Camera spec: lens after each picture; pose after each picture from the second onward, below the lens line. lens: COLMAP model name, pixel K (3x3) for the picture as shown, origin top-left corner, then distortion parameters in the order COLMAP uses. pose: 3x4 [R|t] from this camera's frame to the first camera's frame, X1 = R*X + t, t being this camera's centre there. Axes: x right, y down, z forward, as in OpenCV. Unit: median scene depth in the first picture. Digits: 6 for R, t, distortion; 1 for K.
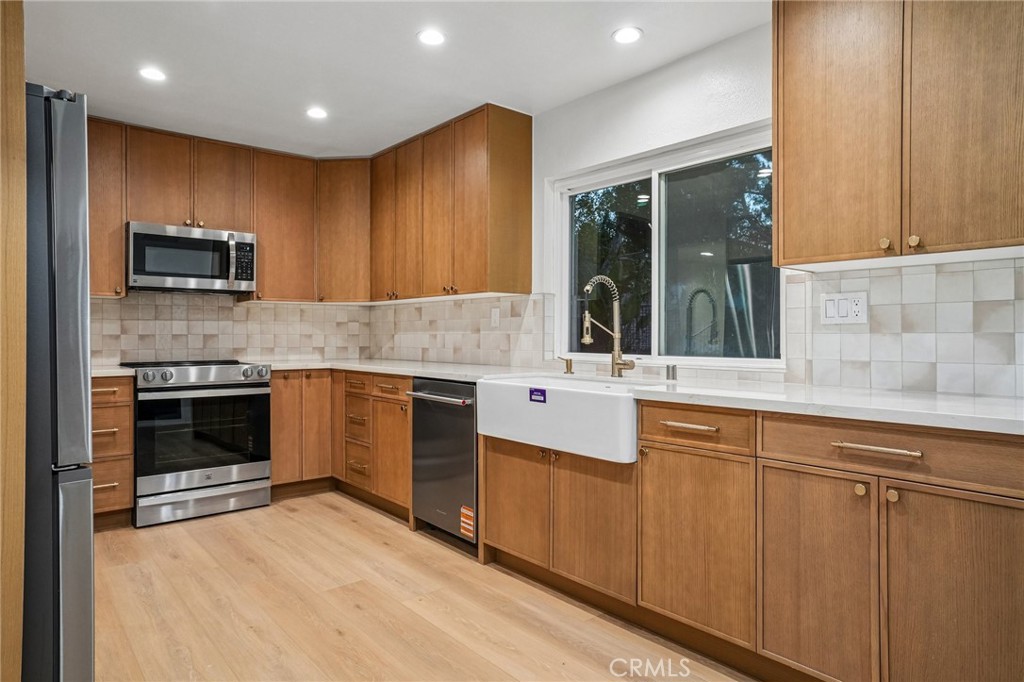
lens RADIAL K [[618.1, 0, 512.0], [0, 618.1, 341.0], [0, 0, 1]] dist [-0.000209, -0.000059]
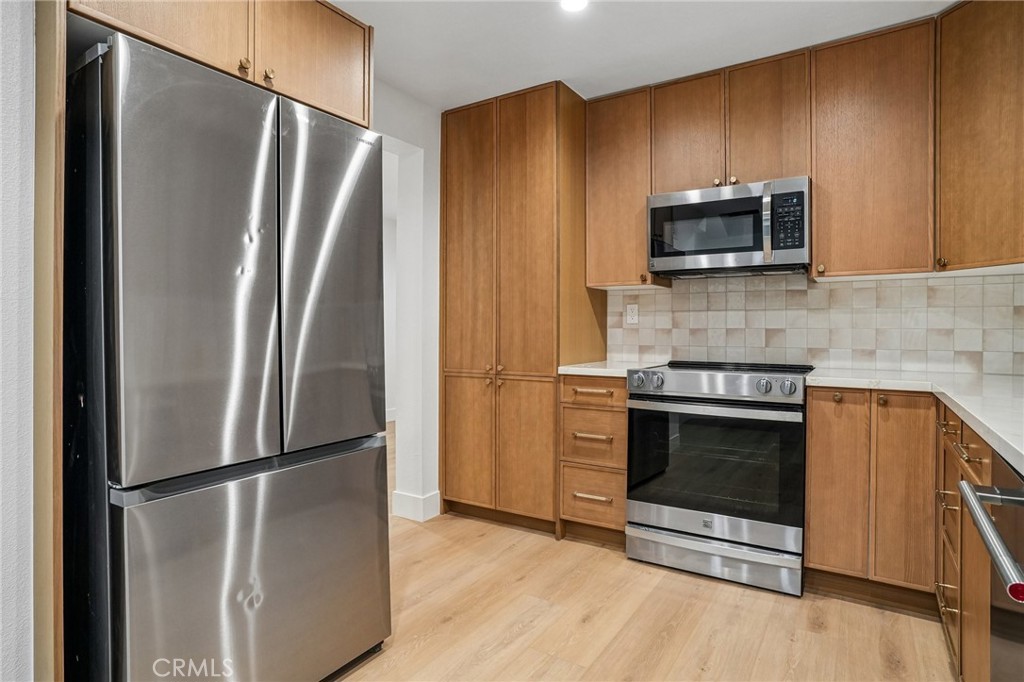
lens RADIAL K [[552.3, 0, 511.4], [0, 552.3, 335.9], [0, 0, 1]] dist [-0.057447, 0.036077]
pose [[0.285917, 0.013692, -0.958157, 0.052175], [-0.012166, 0.999869, 0.010658, -0.005377], [0.958177, 0.008610, 0.286046, 0.542741]]
